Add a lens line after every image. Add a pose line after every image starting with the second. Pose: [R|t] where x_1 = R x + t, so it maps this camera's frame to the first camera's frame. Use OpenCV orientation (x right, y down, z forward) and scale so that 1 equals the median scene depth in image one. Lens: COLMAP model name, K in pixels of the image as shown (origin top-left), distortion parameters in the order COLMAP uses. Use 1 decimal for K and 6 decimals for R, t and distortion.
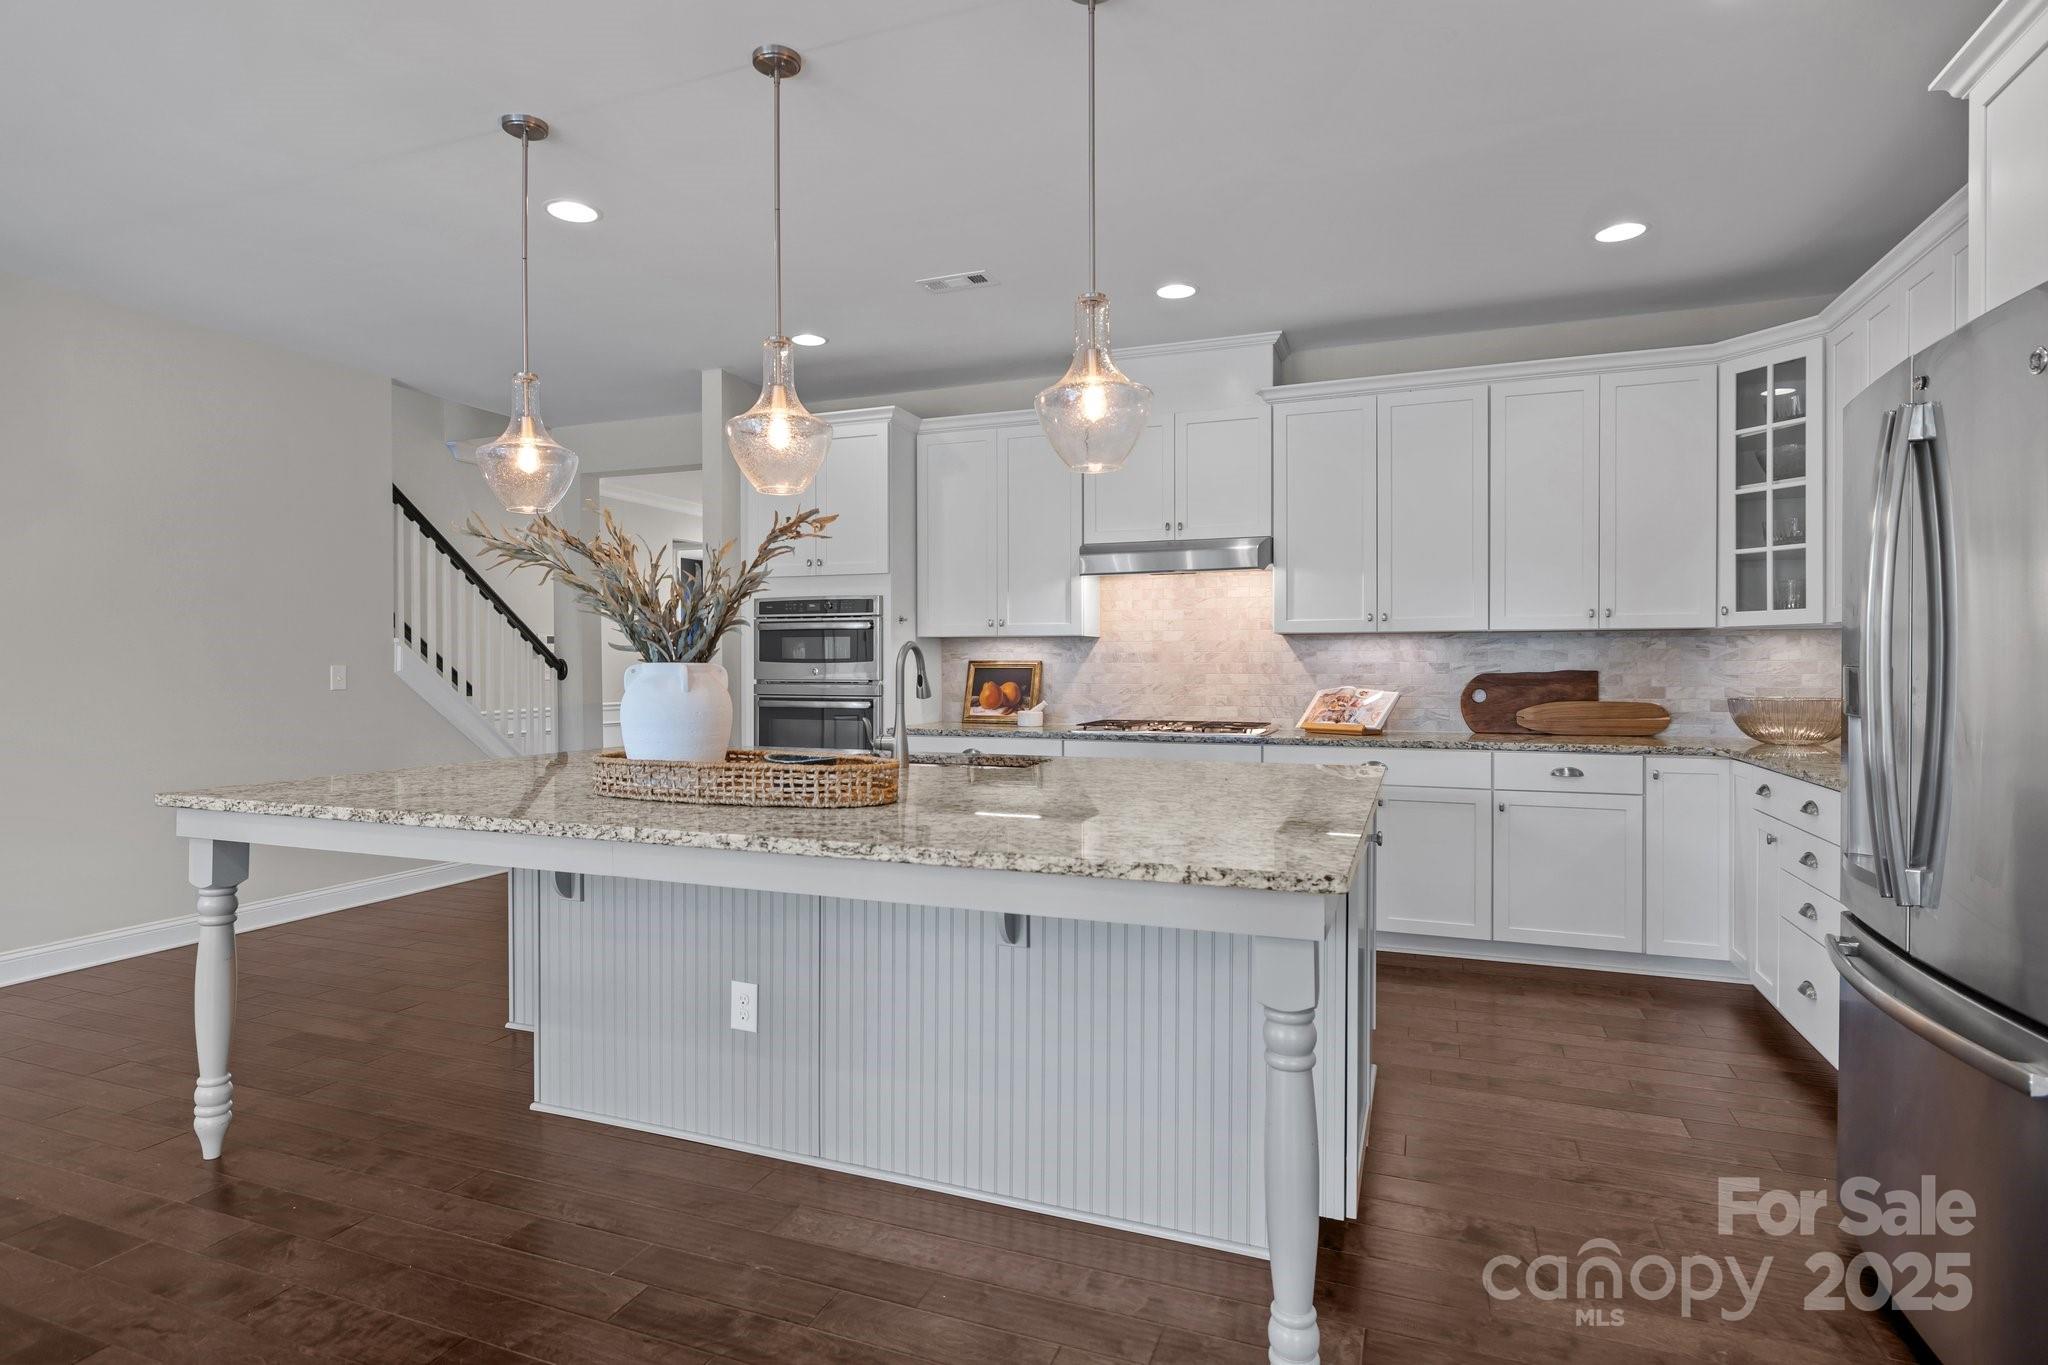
lens RADIAL K [[1062.3, 0, 1012.0], [0, 1062.3, 675.6], [0, 0, 1]] dist [0.003622, 0.000320]
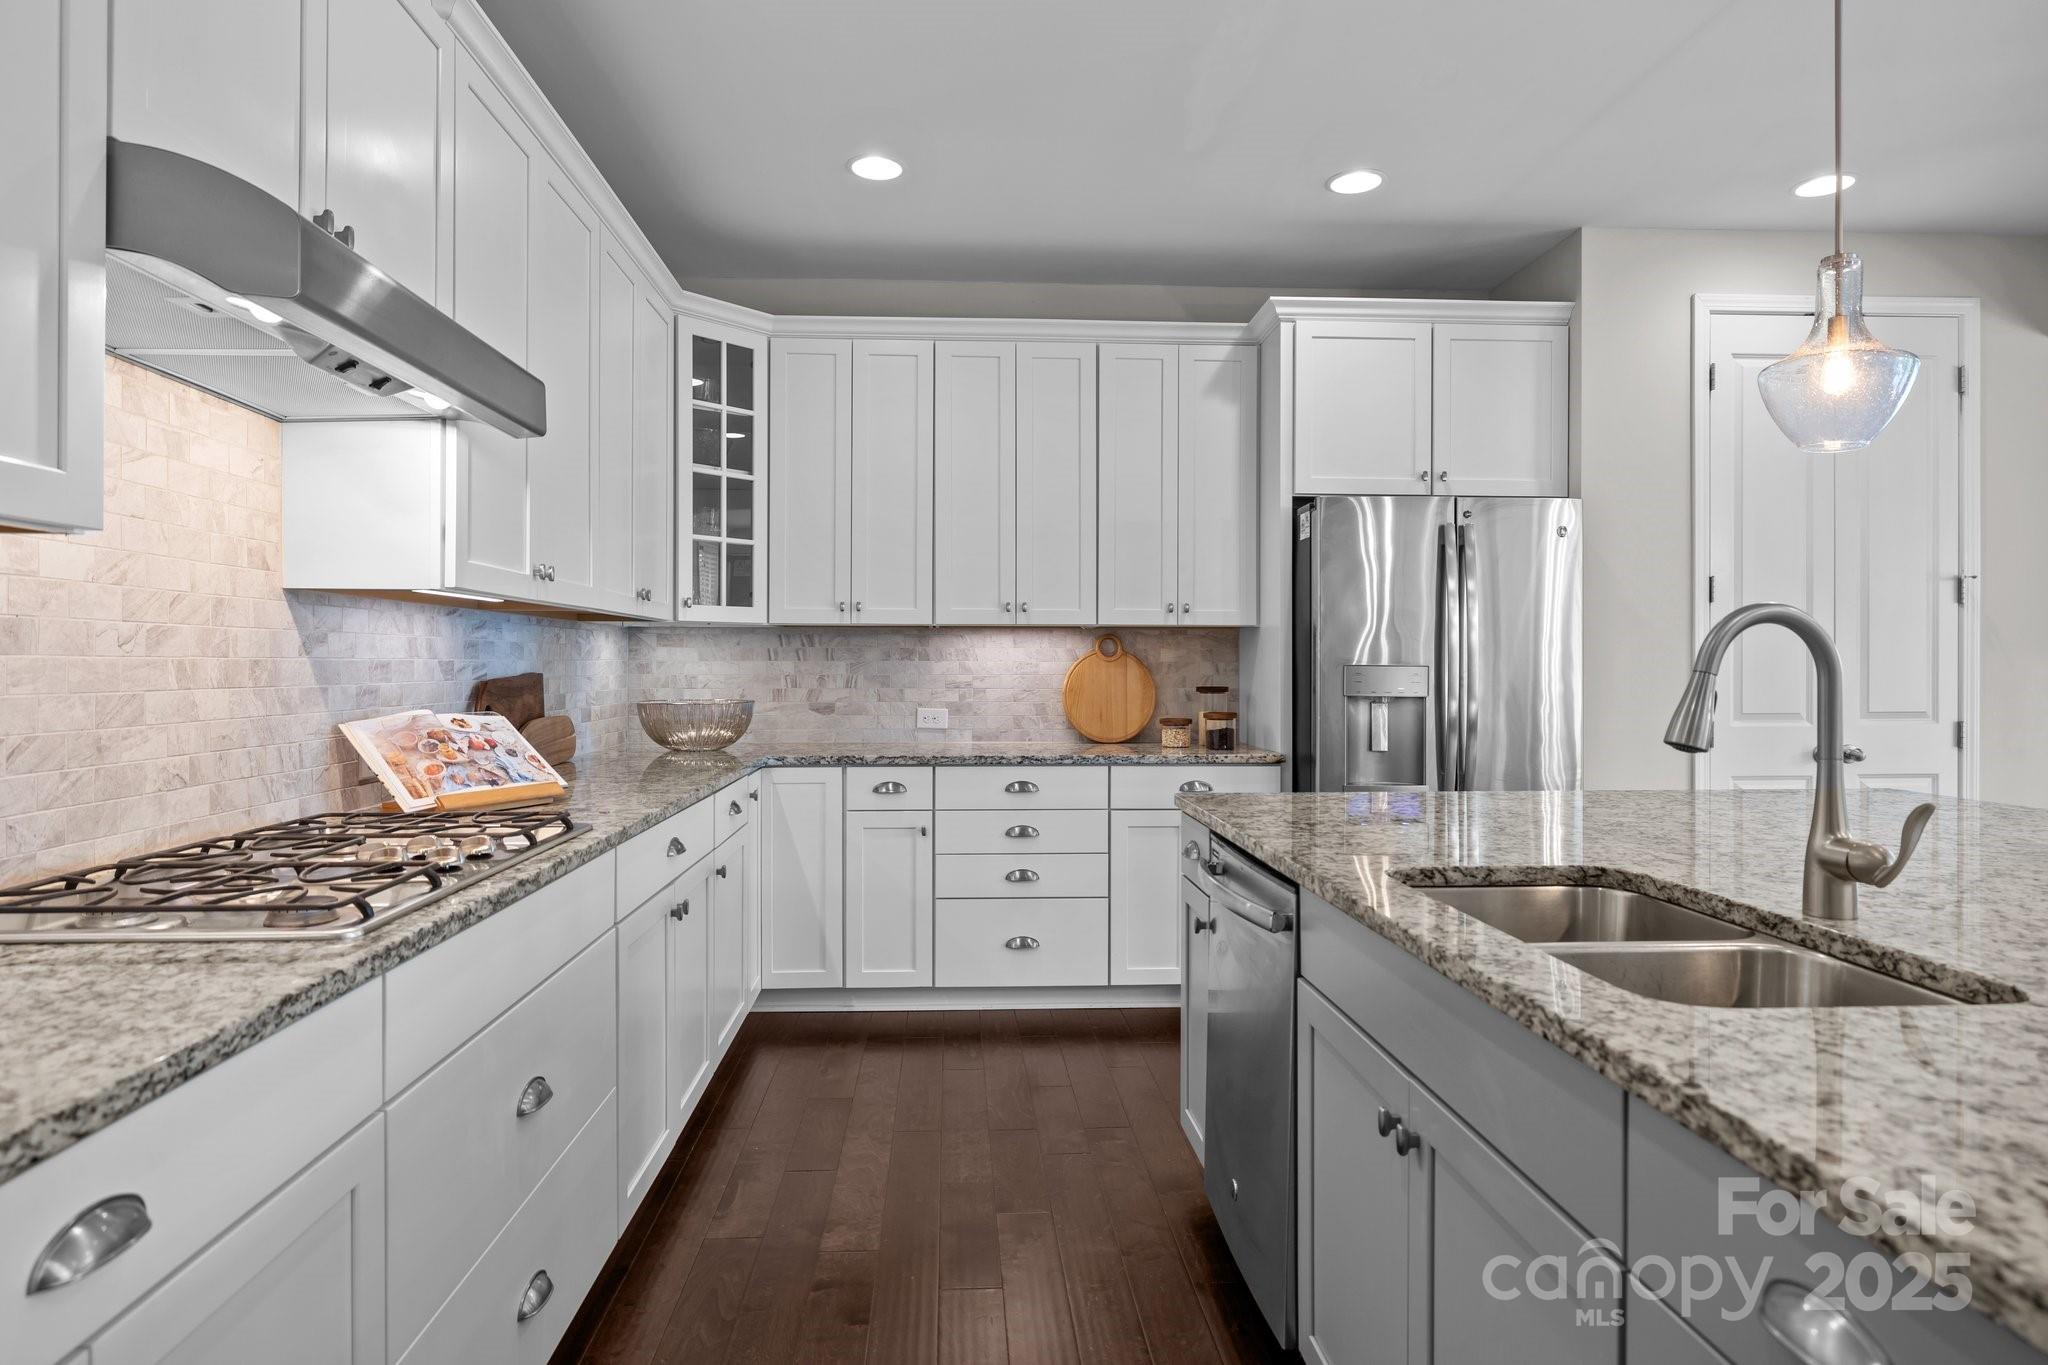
lens RADIAL K [[1144.4, 0, 1016.0], [0, 1144.4, 664.1], [0, 0, 1]] dist [-0.000687, 0.000189]
pose [[-0.416787, -0.000540, 0.909004, -0.295729], [0.005715, 0.999979, 0.003214, -0.012304], [-0.908986, 0.006535, -0.416775, 1.158933]]
